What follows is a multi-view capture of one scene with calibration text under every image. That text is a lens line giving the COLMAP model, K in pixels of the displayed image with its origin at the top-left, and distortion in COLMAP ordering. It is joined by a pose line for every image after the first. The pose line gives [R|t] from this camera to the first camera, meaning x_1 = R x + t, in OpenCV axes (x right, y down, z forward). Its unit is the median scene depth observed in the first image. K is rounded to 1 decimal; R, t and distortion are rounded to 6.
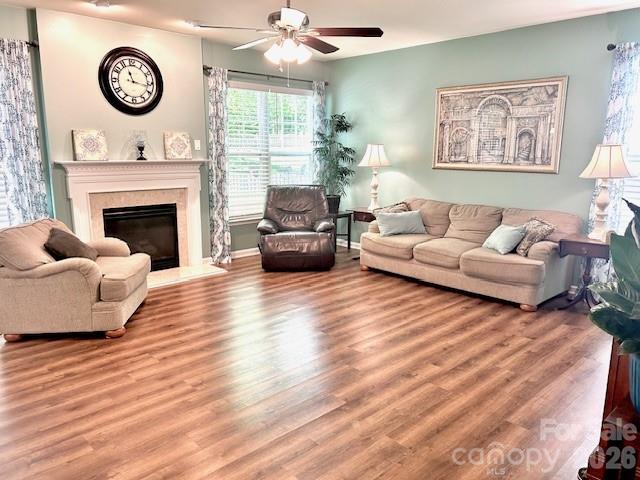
lens RADIAL K [[479.7, 0, 322.0], [0, 479.7, 236.3], [0, 0, 1]] dist [0.030898, -0.017605]
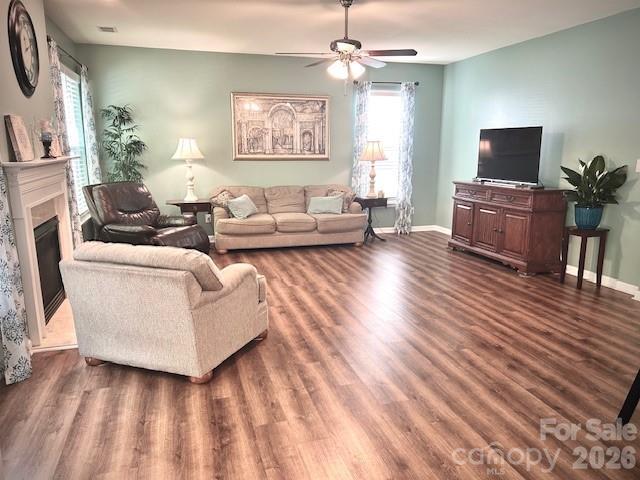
lens RADIAL K [[479.7, 0, 321.9], [0, 479.7, 245.9], [0, 0, 1]] dist [0.030898, -0.017605]
pose [[0.462858, -0.186699, 0.866548, -0.851278], [0.157610, 0.979325, 0.126812, -0.056266], [-0.872308, 0.077881, 0.482714, 0.290809]]
